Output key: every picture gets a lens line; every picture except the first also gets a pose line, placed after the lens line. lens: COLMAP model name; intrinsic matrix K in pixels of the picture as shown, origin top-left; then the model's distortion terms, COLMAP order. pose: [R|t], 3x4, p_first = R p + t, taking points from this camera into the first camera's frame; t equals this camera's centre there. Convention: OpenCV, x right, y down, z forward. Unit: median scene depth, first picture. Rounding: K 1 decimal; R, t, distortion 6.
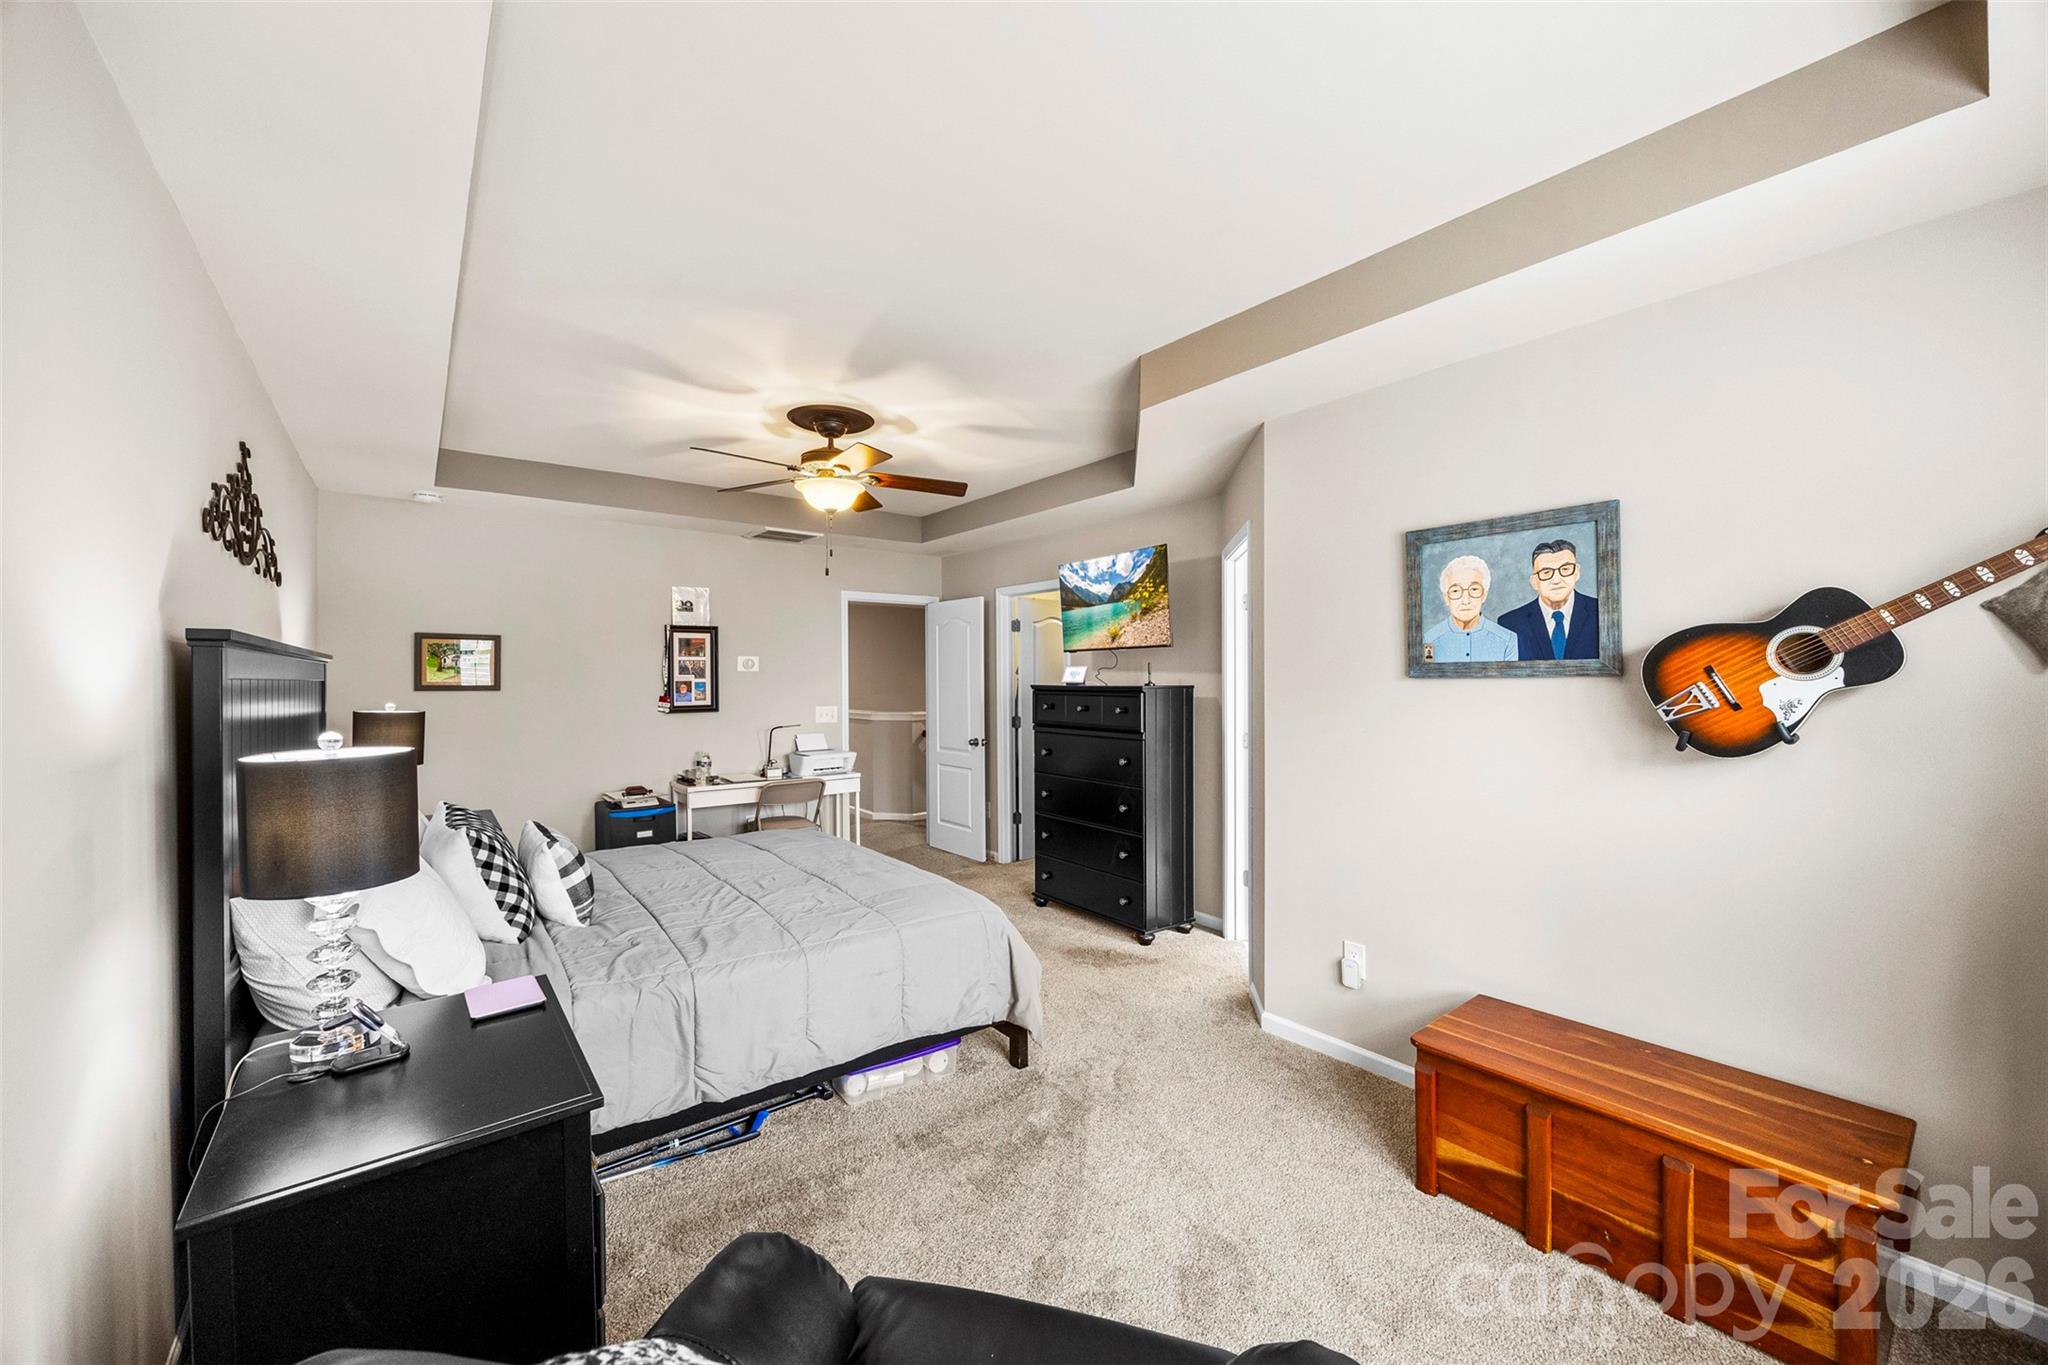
lens RADIAL K [[784.8, 0, 1027.3], [0, 784.8, 688.0], [0, 0, 1]] dist [-0.002666, 0.000058]
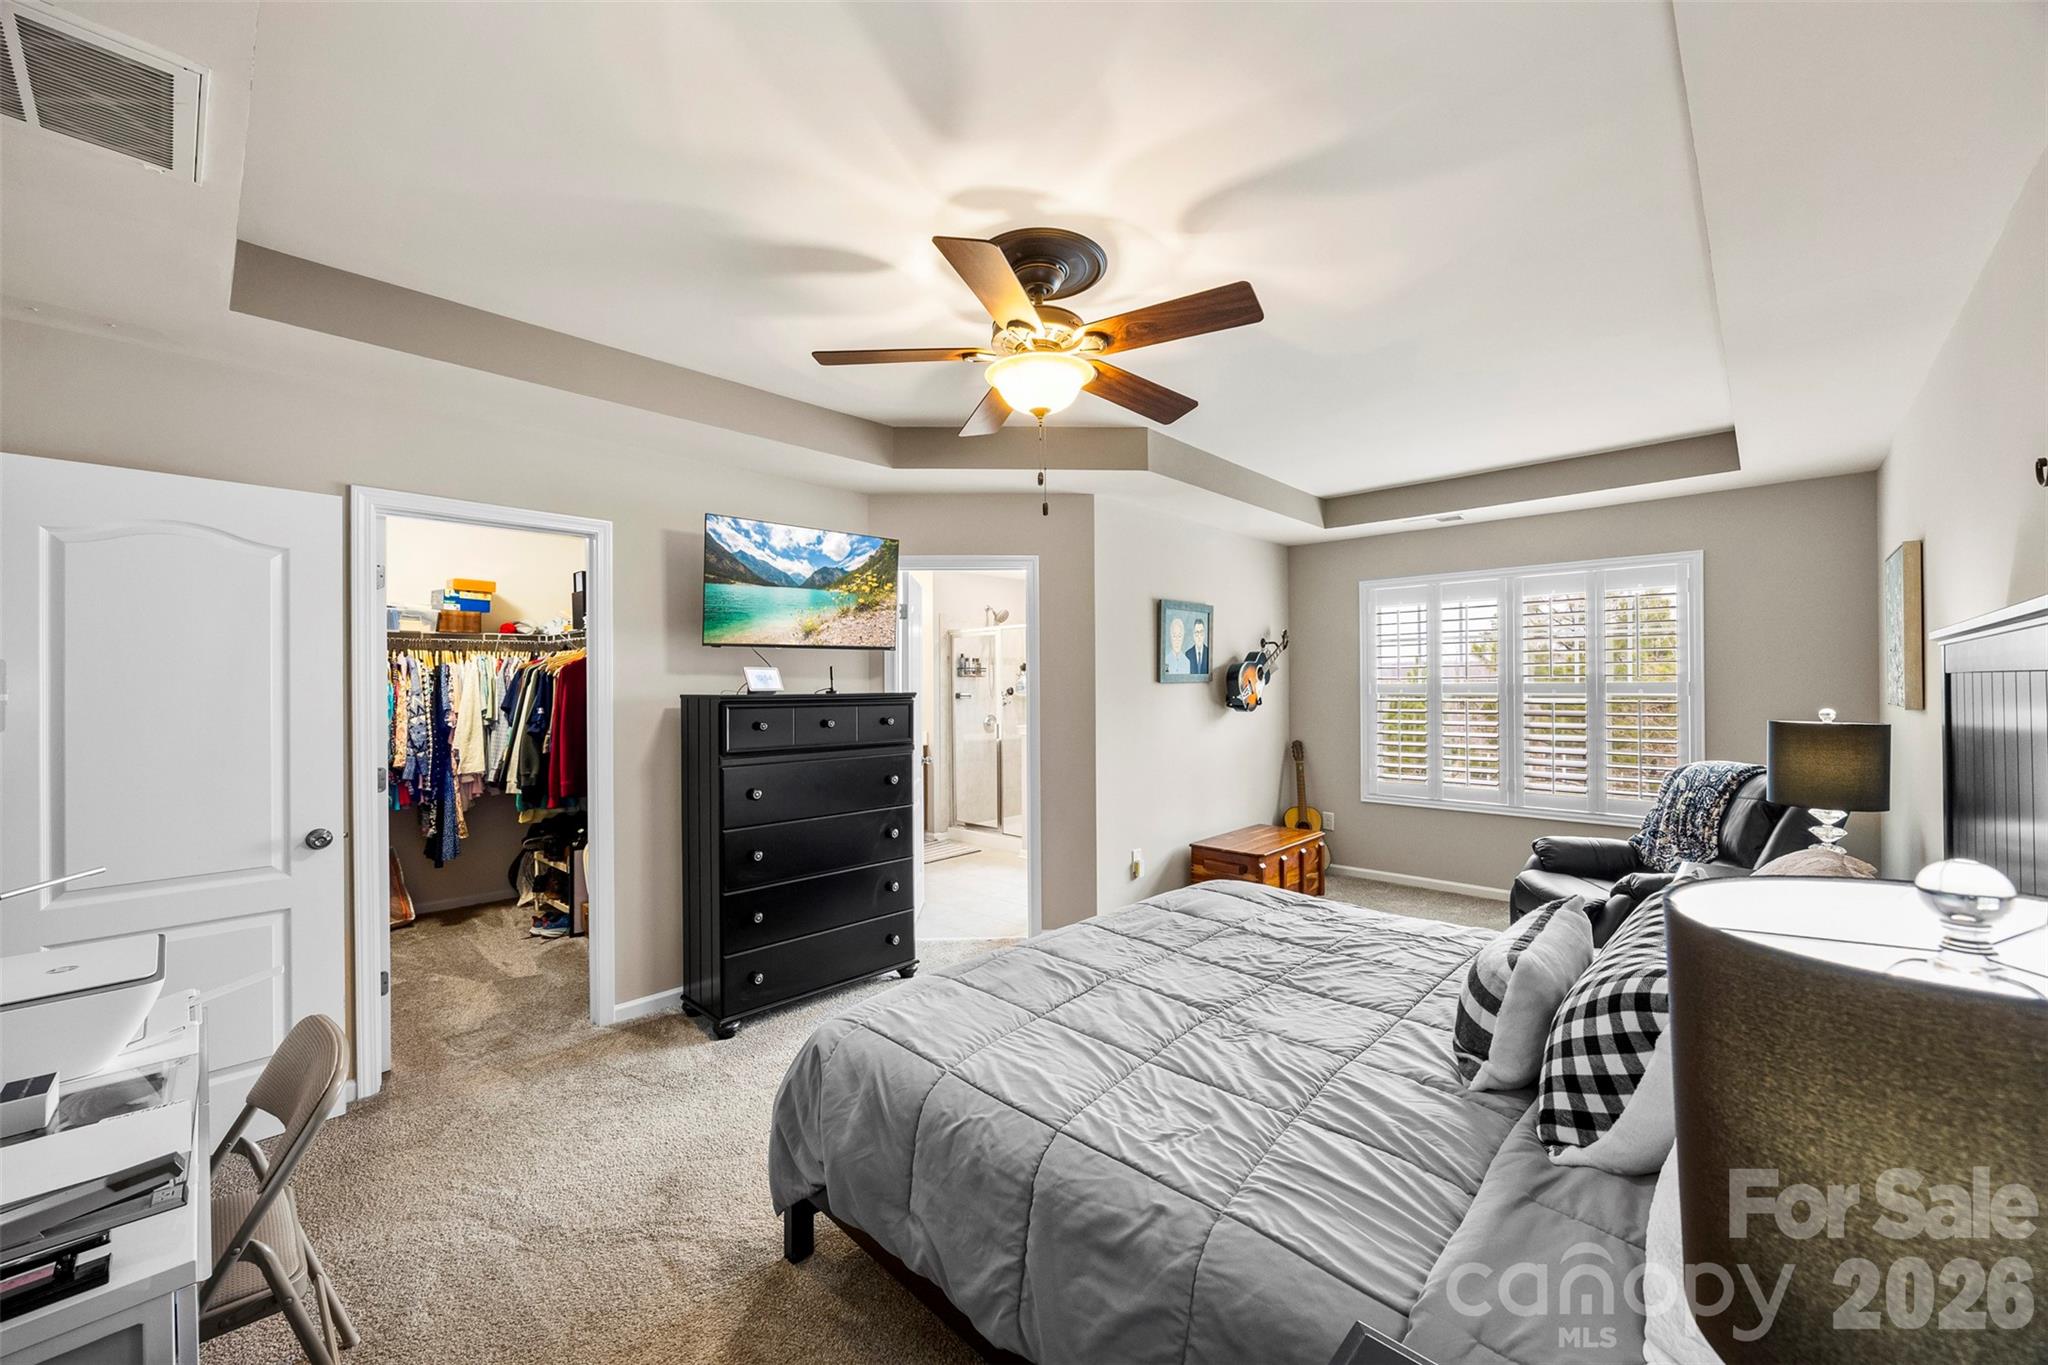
lens RADIAL K [[784.8, 0, 1031.0], [0, 784.8, 689.3], [0, 0, 1]] dist [-0.002666, 0.000058]
pose [[-0.139816, -0.002505, 0.990174, -0.911790], [0.019513, 0.999796, 0.005284, -0.009544], [-0.989985, 0.020060, -0.139739, 1.155574]]
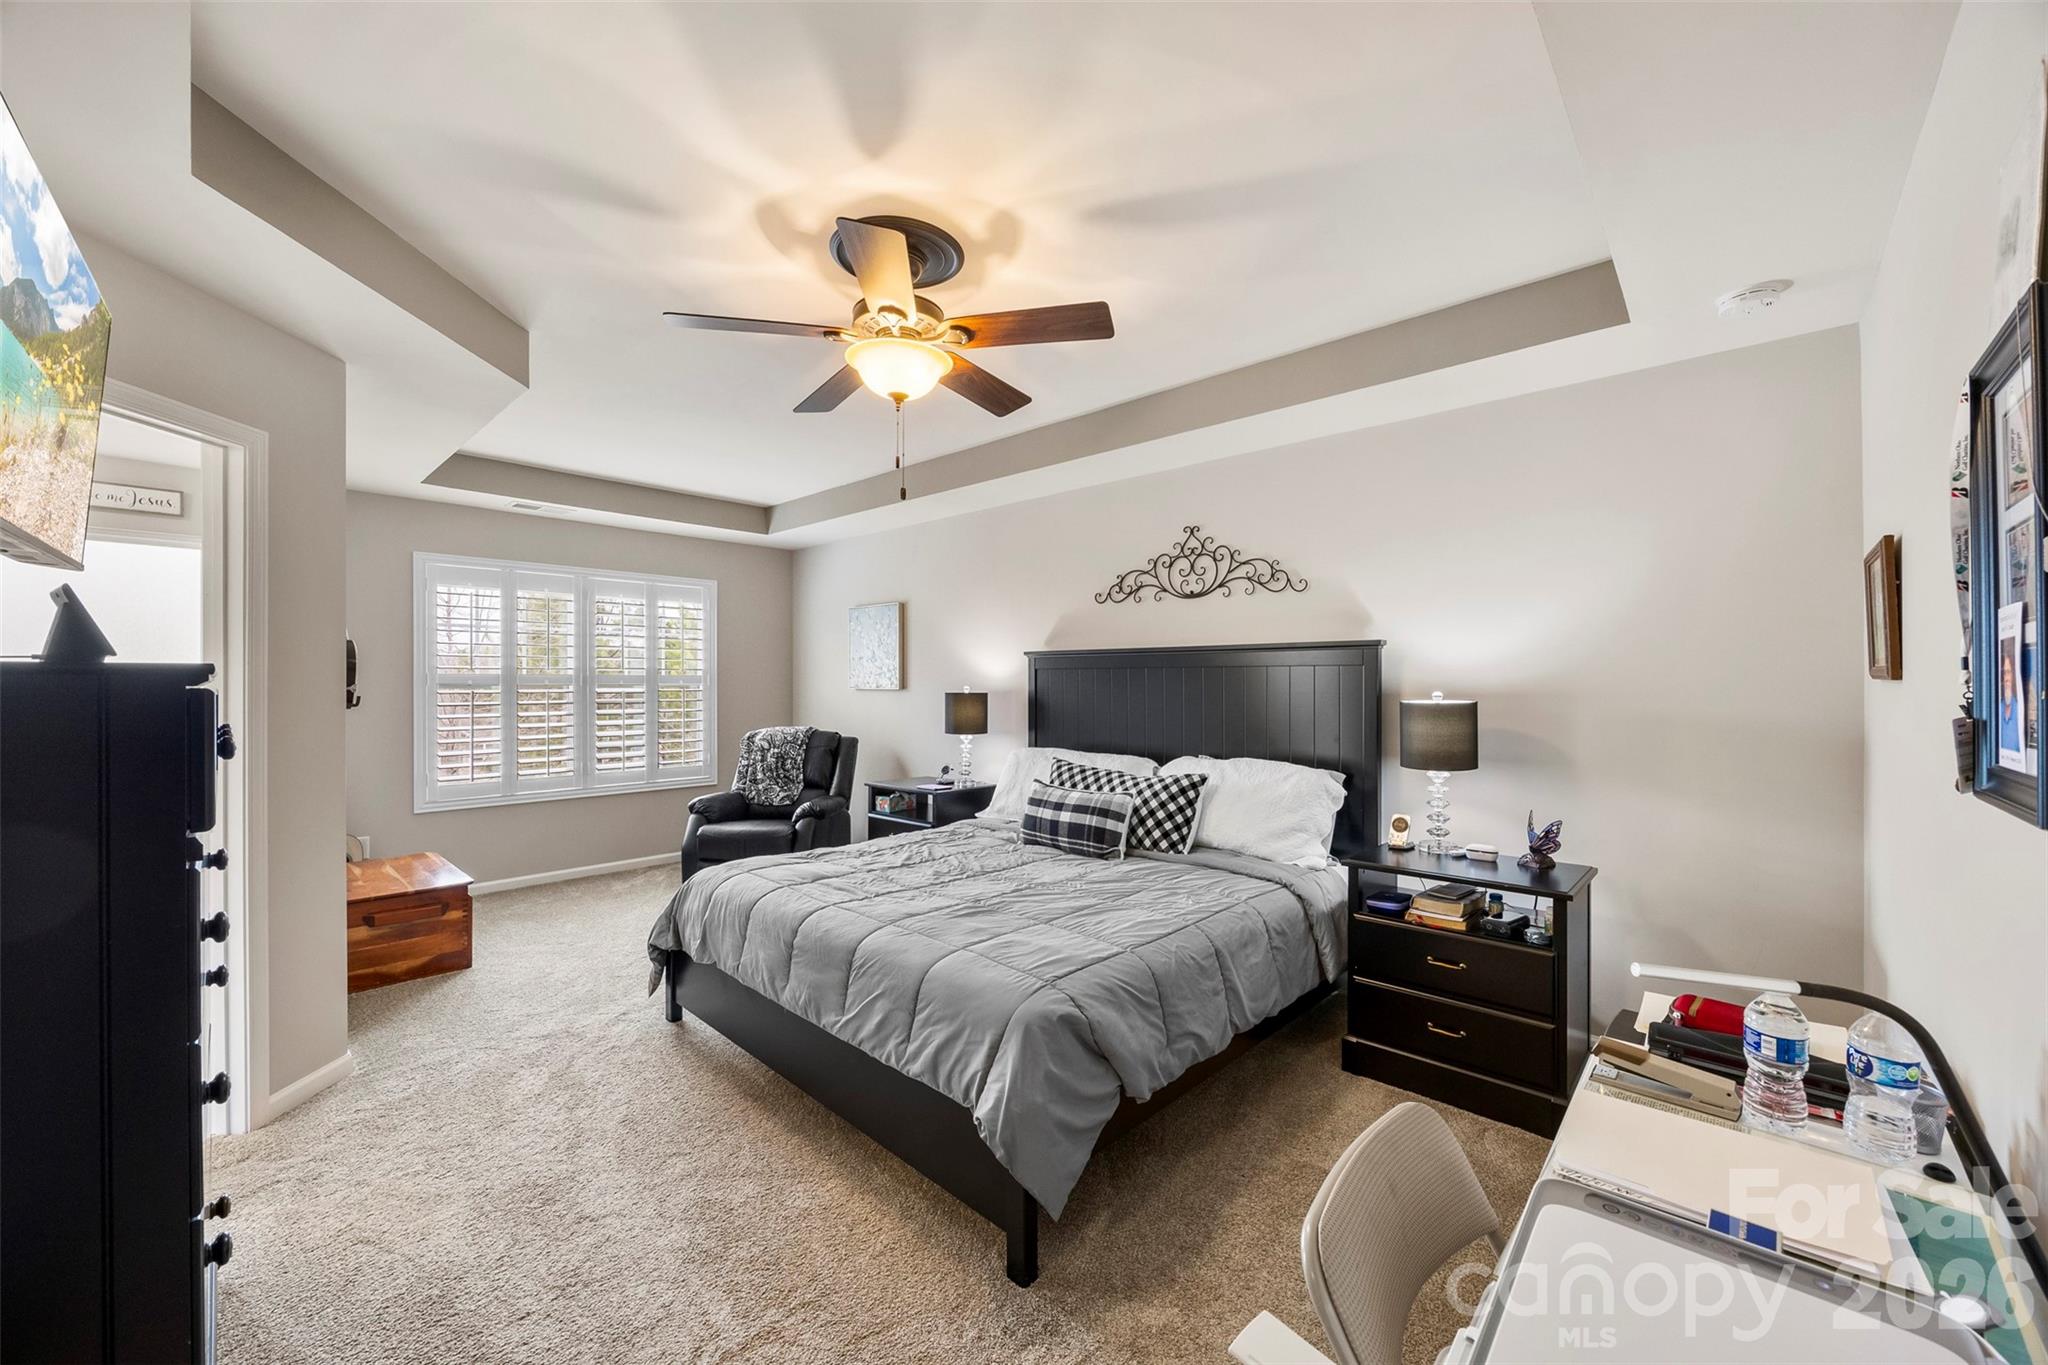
lens RADIAL K [[784.8, 0, 1031.2], [0, 784.8, 695.1], [0, 0, 1]] dist [-0.002666, 0.000058]
pose [[-0.987892, 0.004899, -0.155067, -0.268327], [0.000356, 0.999570, 0.029316, -0.001533], [0.155144, 0.028905, -0.987469, 1.742912]]
